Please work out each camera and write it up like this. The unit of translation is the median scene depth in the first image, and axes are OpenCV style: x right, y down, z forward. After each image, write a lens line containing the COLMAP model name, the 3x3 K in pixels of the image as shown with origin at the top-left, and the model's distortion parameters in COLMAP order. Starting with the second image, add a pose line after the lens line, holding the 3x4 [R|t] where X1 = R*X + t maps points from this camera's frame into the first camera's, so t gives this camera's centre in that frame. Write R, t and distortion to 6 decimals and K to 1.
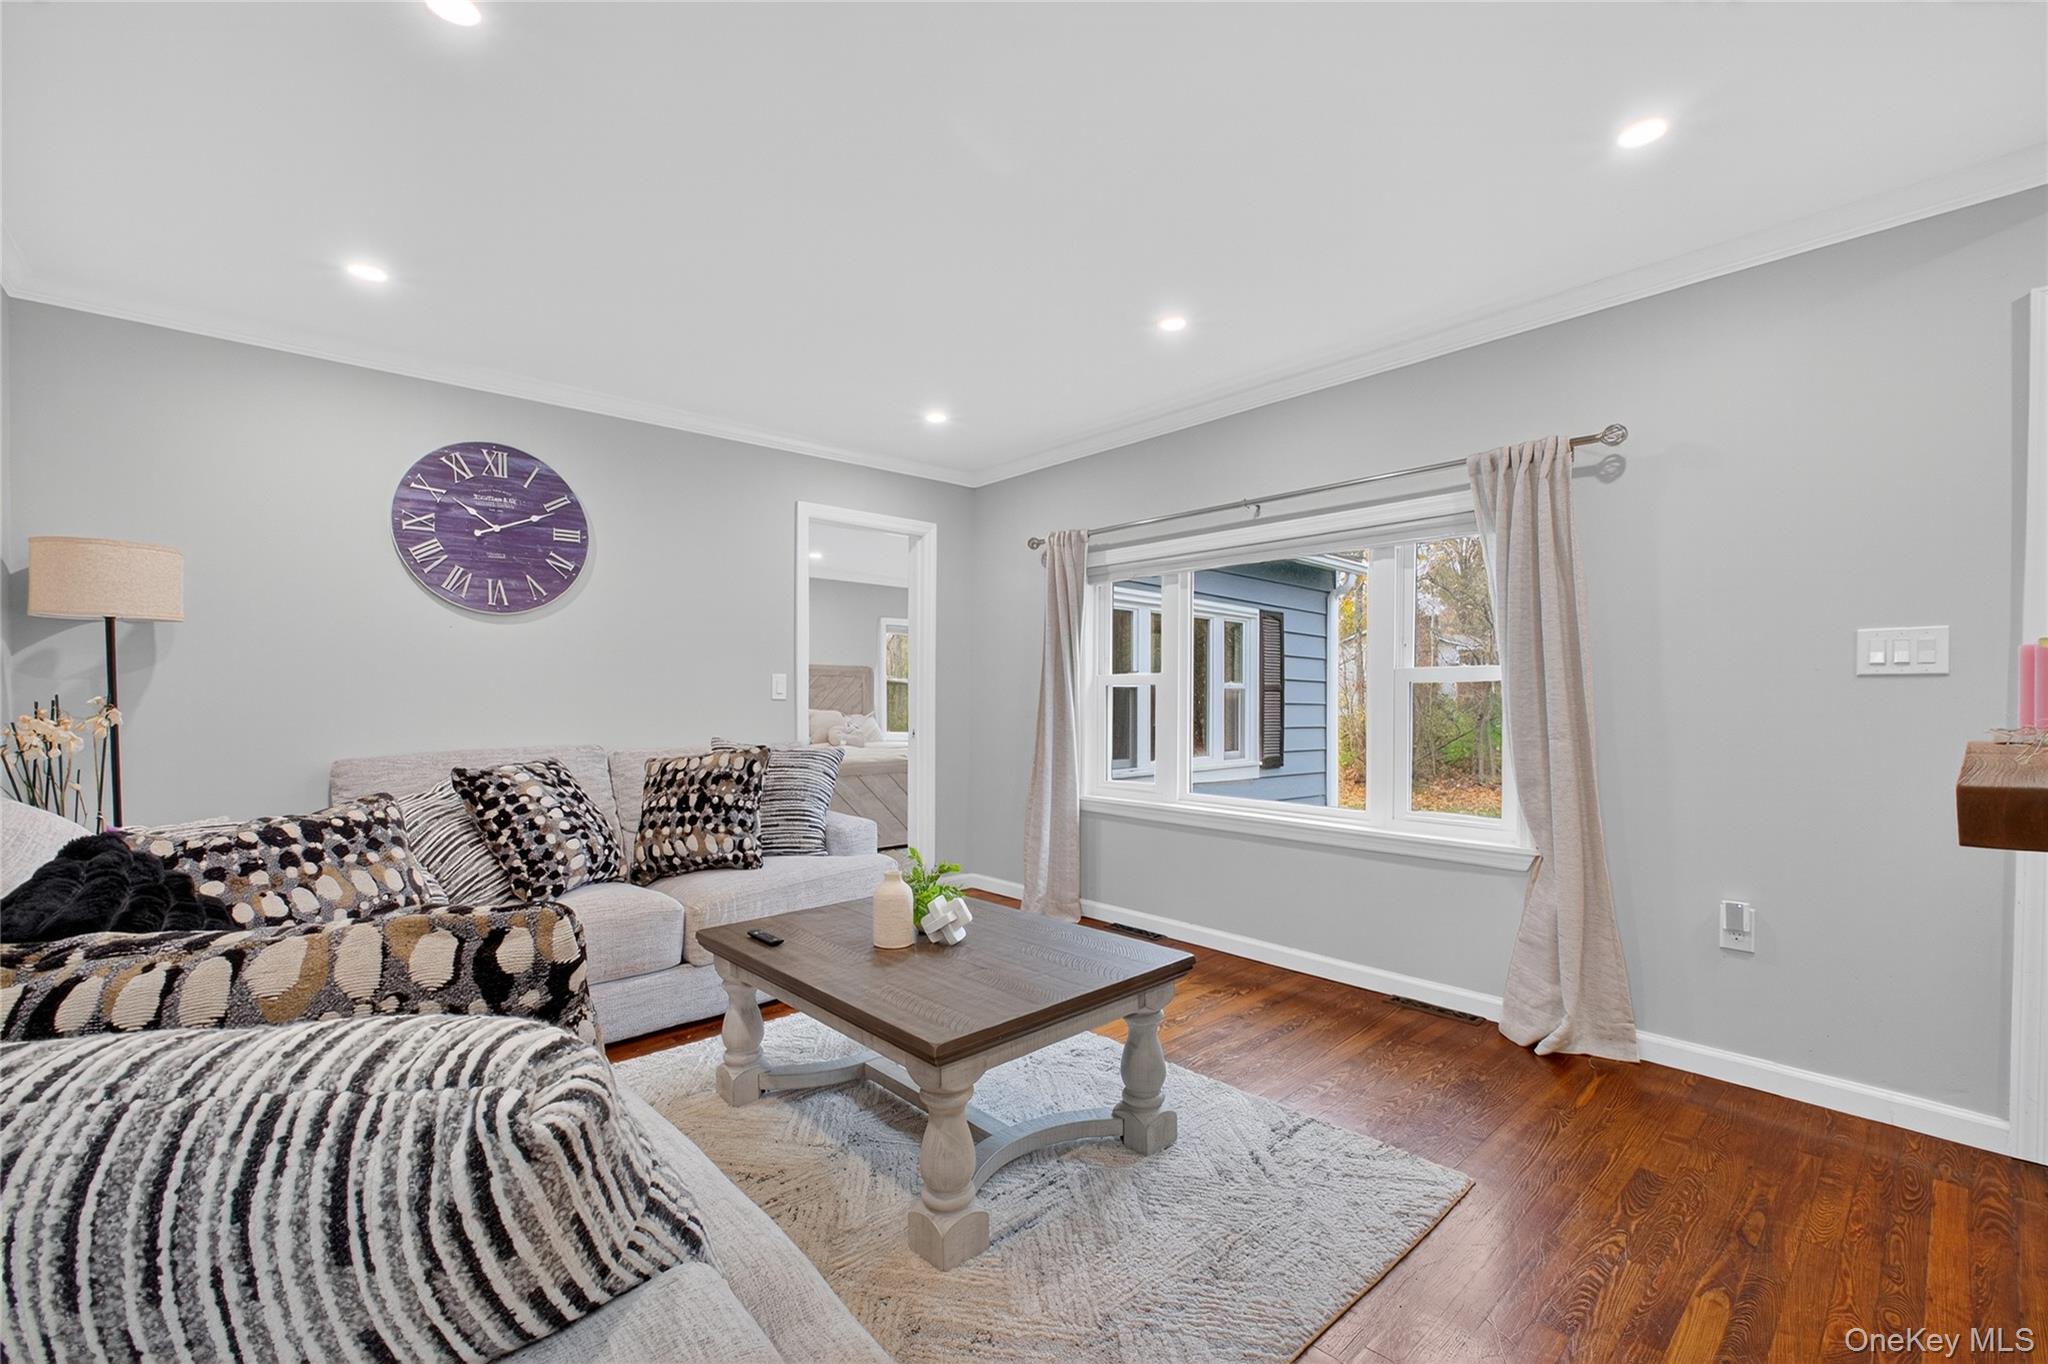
lens RADIAL K [[903.8, 0, 1038.1], [0, 903.8, 697.6], [0, 0, 1]] dist [0.005352, -0.000096]
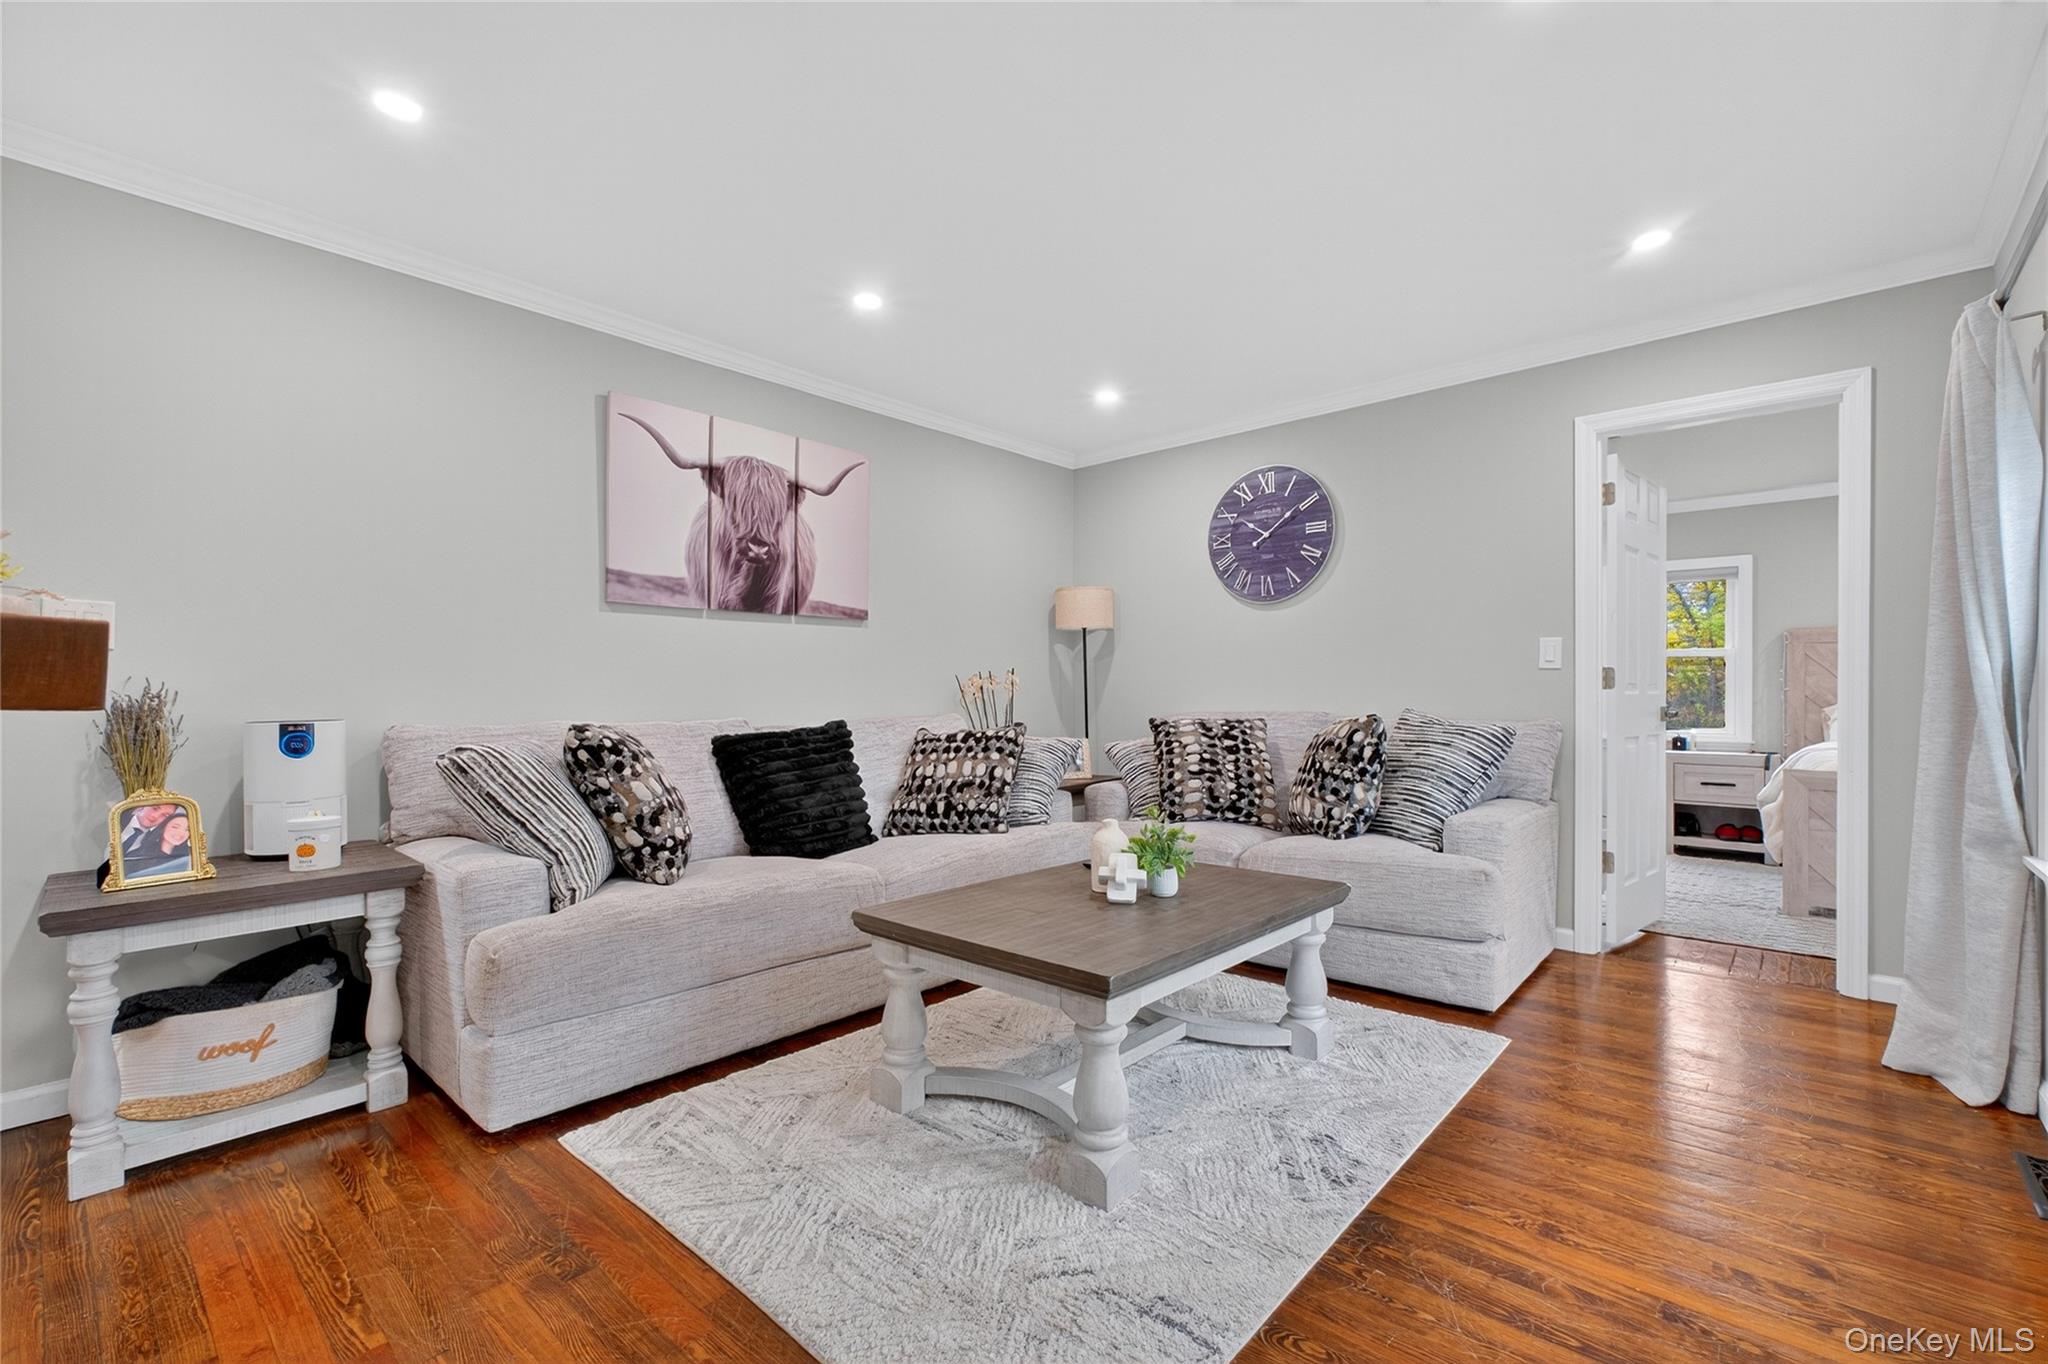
lens RADIAL K [[903.8, 0, 1038.2], [0, 903.8, 684.3], [0, 0, 1]] dist [0.005352, -0.000096]
pose [[0.073867, 0.001542, -0.997267, 0.644938], [0.007147, 0.999972, 0.002076, 0.016311], [0.997242, -0.007281, 0.073854, 0.605617]]
